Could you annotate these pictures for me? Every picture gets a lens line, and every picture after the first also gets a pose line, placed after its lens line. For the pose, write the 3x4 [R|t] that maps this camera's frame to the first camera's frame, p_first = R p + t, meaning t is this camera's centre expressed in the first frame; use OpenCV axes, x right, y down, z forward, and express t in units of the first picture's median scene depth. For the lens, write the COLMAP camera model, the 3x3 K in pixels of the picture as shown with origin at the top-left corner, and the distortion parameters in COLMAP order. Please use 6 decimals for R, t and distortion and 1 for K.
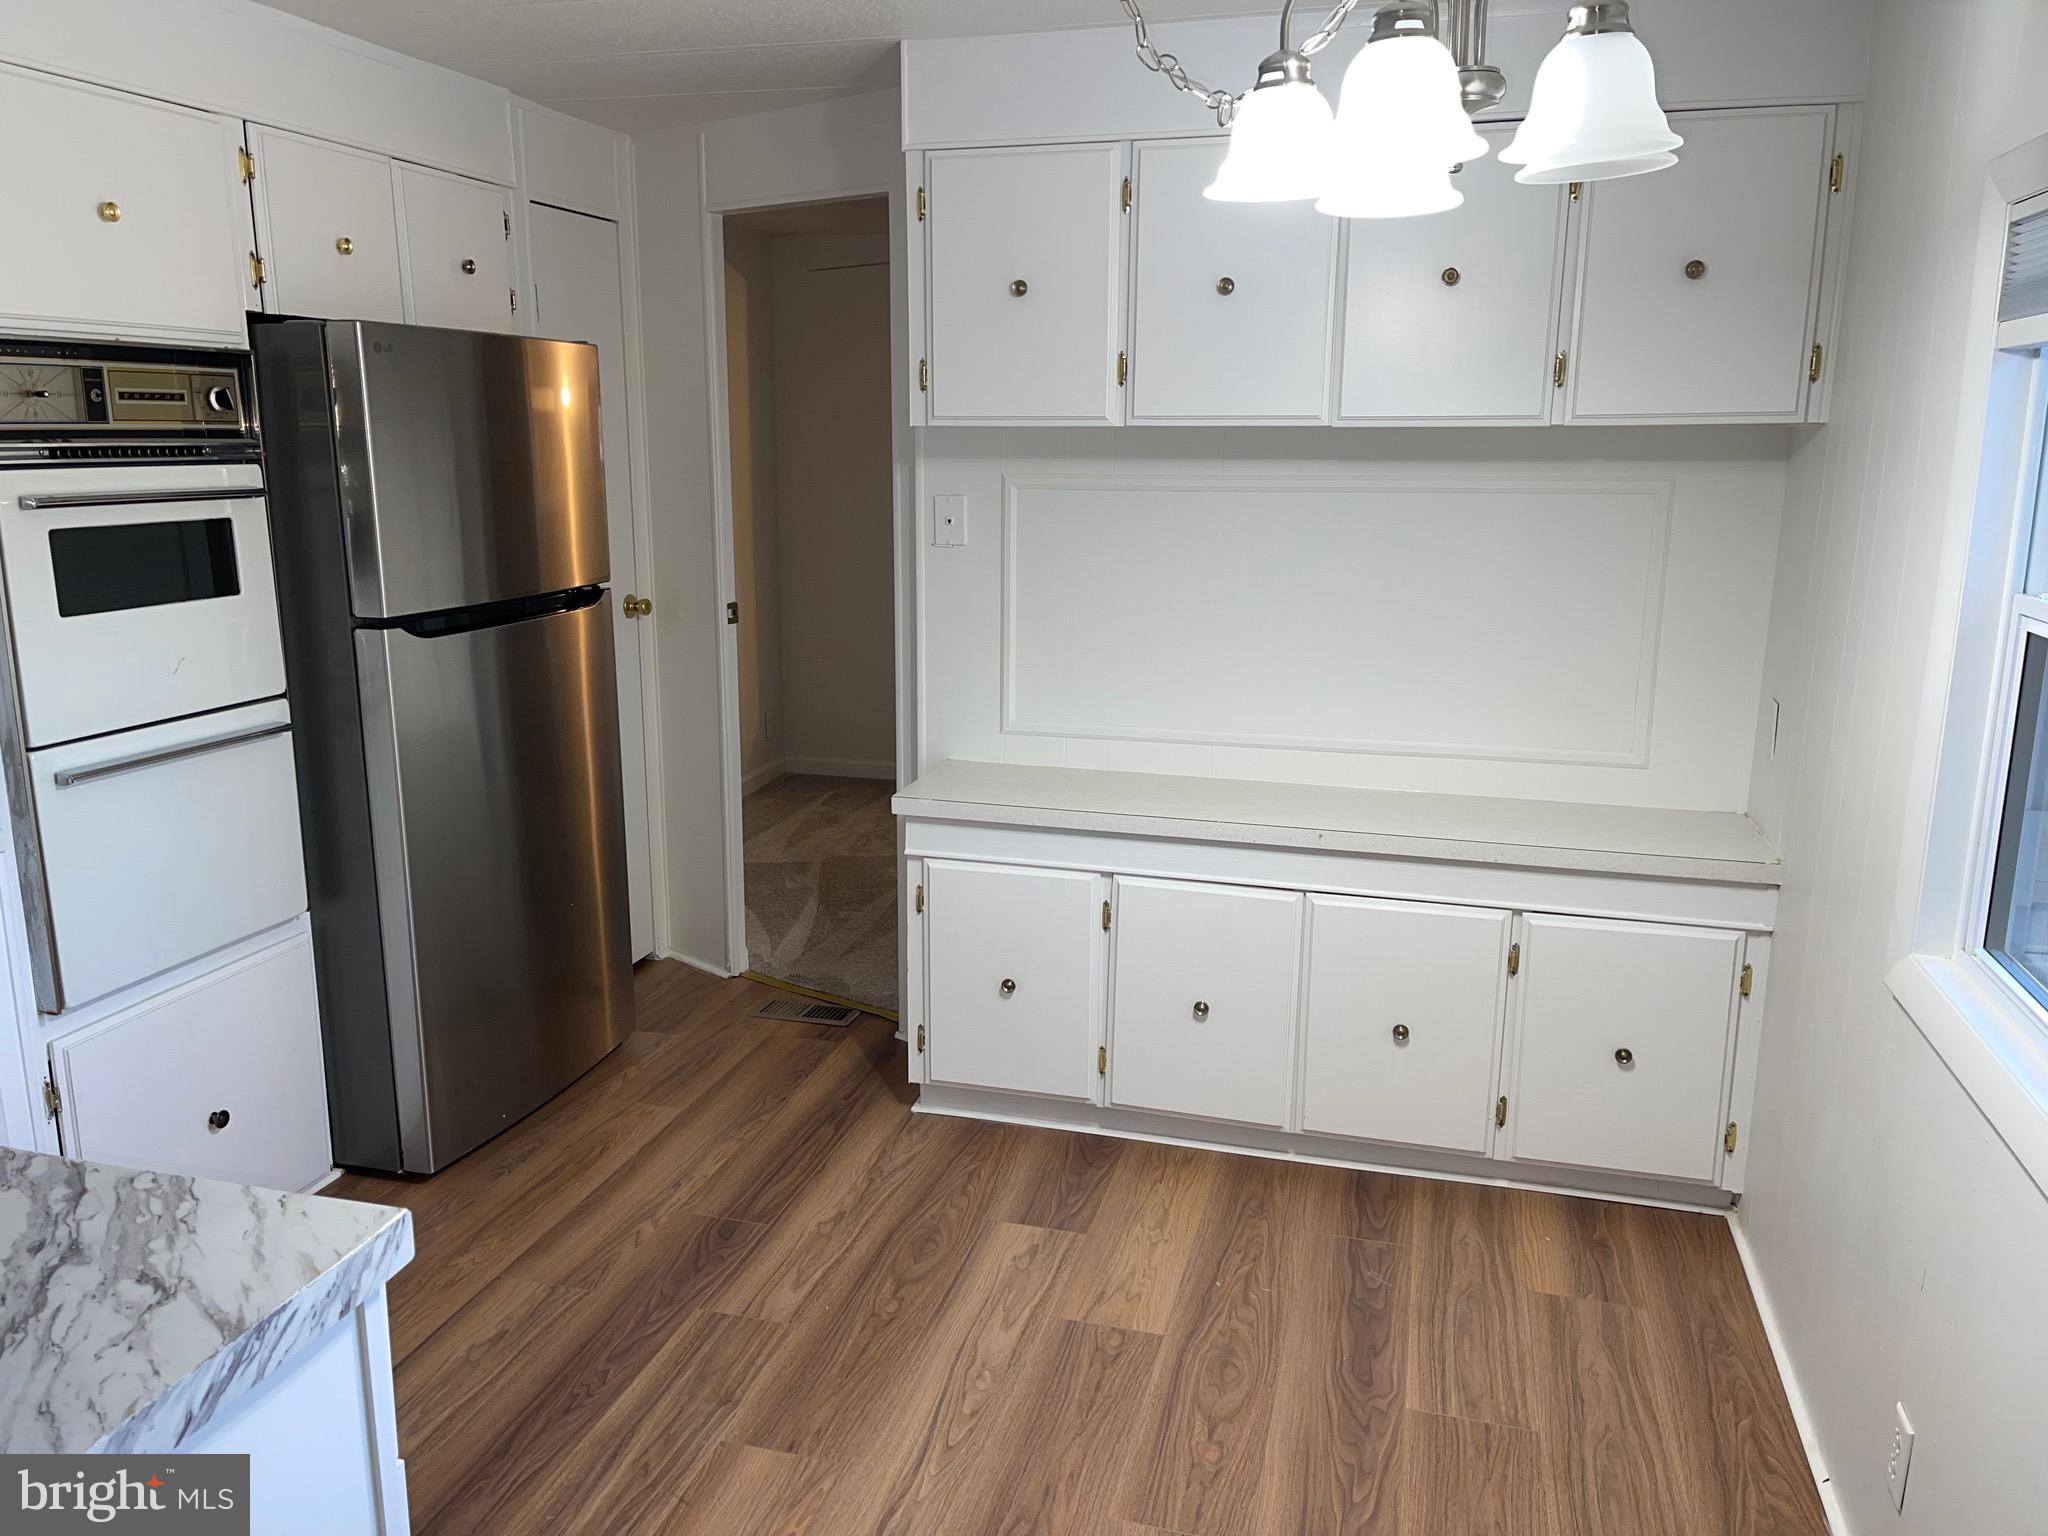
lens RADIAL K [[1546.2, 0, 1004.6], [0, 1546.2, 781.4], [0, 0, 1]] dist [0.071365, -0.083036]
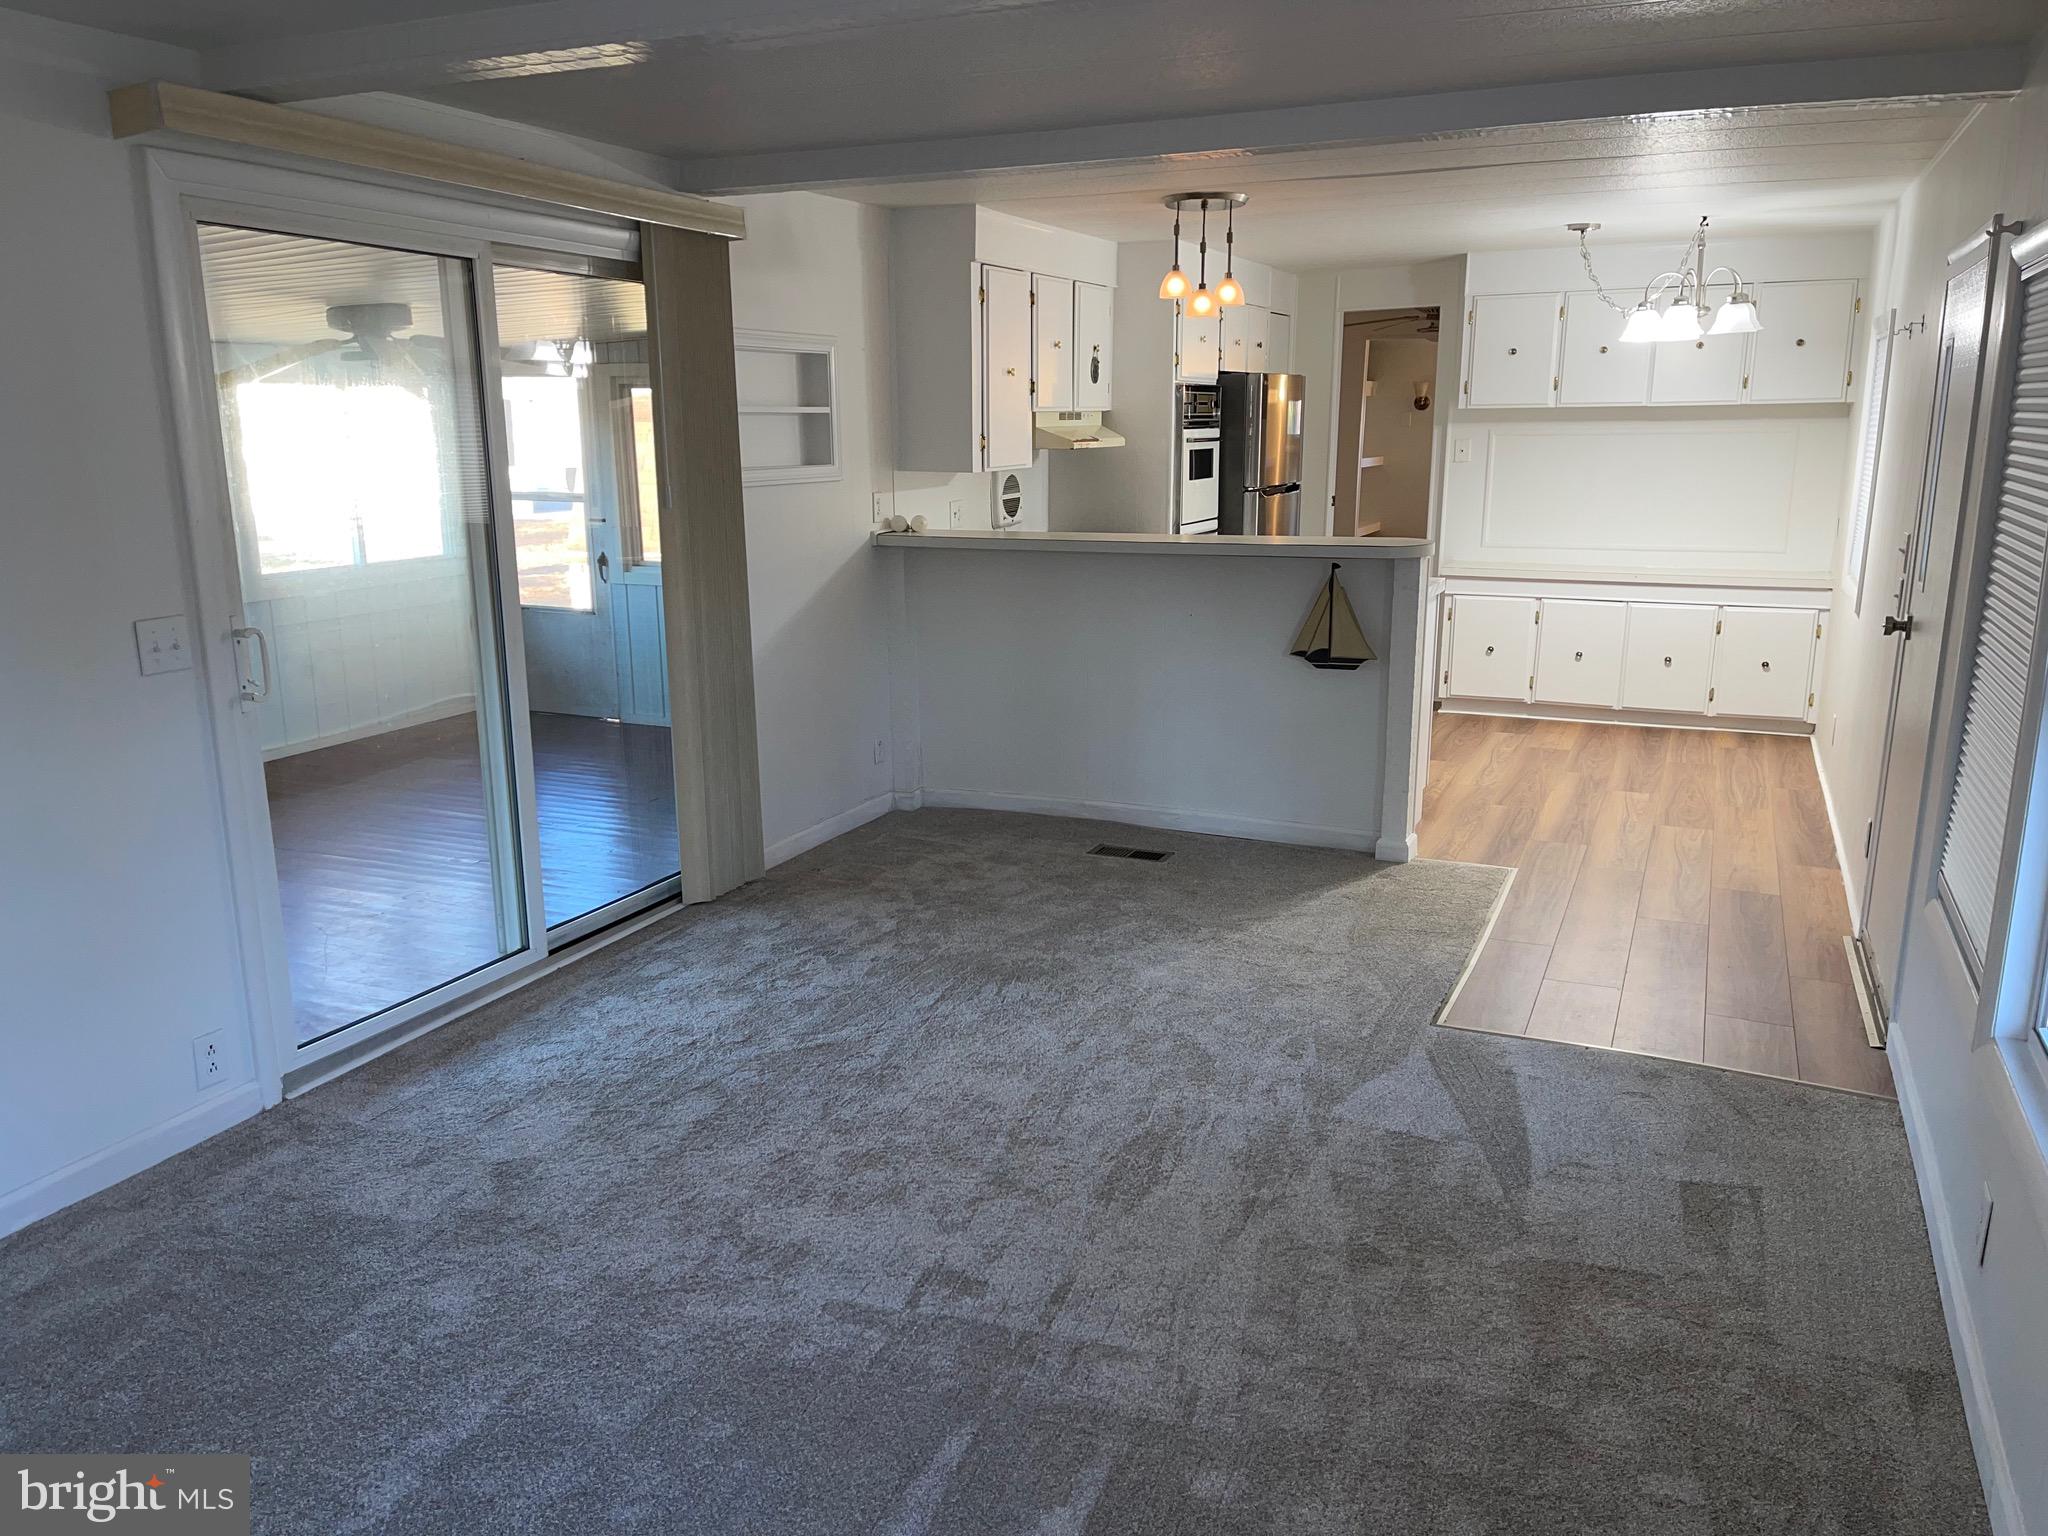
lens RADIAL K [[1545.5, 0, 1010.2], [0, 1545.5, 793.7], [0, 0, 1]] dist [0.073740, -0.084906]
pose [[0.989053, 0.024344, -0.145540, -0.429566], [-0.022152, 0.999616, 0.016666, 0.382183], [0.145890, -0.013260, 0.989212, -1.673665]]
